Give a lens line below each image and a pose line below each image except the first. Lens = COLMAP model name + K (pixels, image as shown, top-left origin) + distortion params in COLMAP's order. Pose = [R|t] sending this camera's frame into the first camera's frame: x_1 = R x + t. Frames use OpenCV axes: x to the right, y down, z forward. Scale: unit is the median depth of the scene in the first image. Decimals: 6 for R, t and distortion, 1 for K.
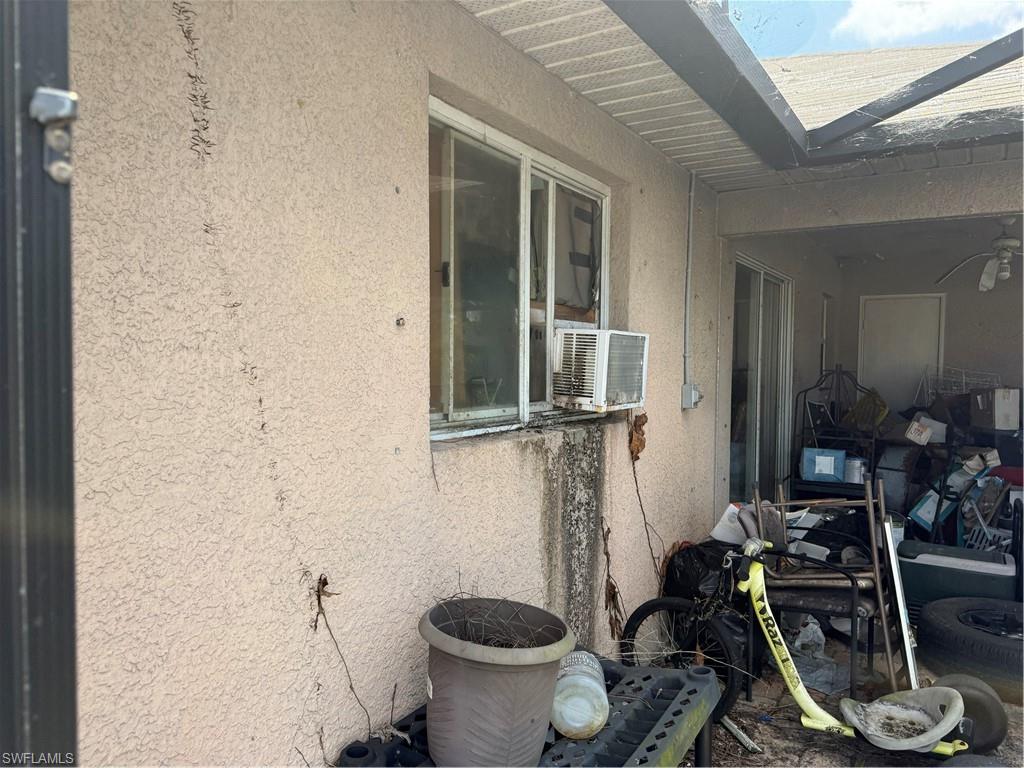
lens RADIAL K [[726.4, 0, 513.2], [0, 726.4, 386.4], [0, 0, 1]] dist [0.010181, -0.007568]
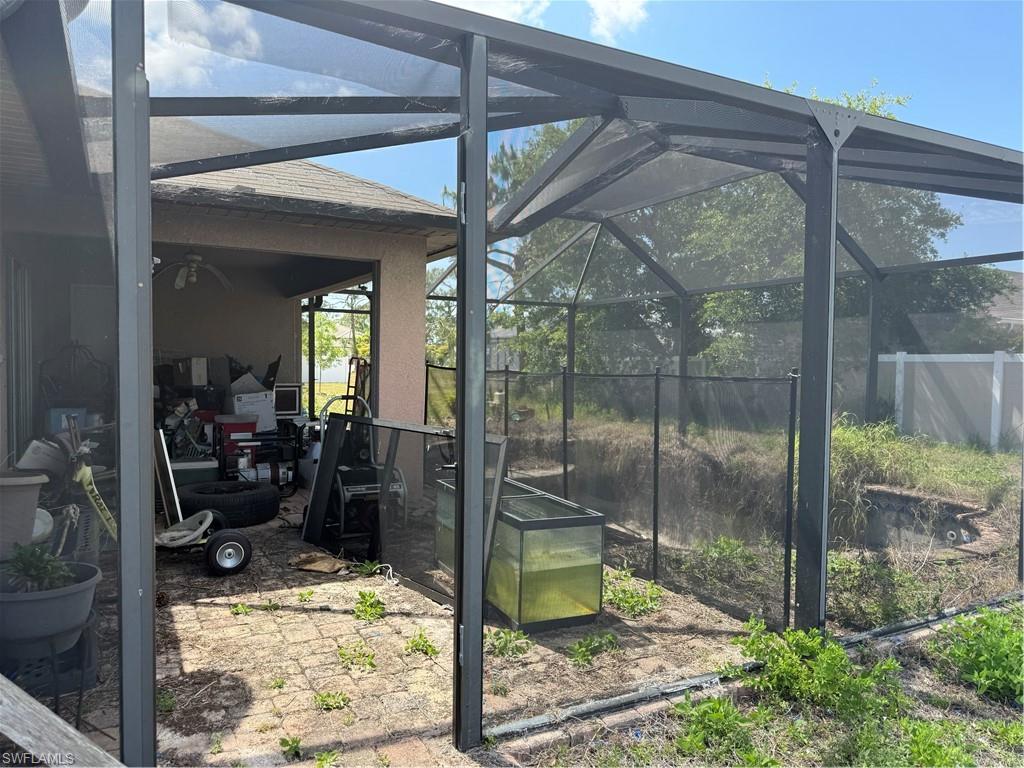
lens RADIAL K [[726.4, 0, 511.7], [0, 726.4, 385.8], [0, 0, 1]] dist [0.010181, -0.007568]
pose [[0.499190, -0.037449, 0.865683, -0.279087], [0.023937, 0.999280, 0.029425, 0.032122], [-0.866162, 0.006033, 0.499727, -0.279100]]
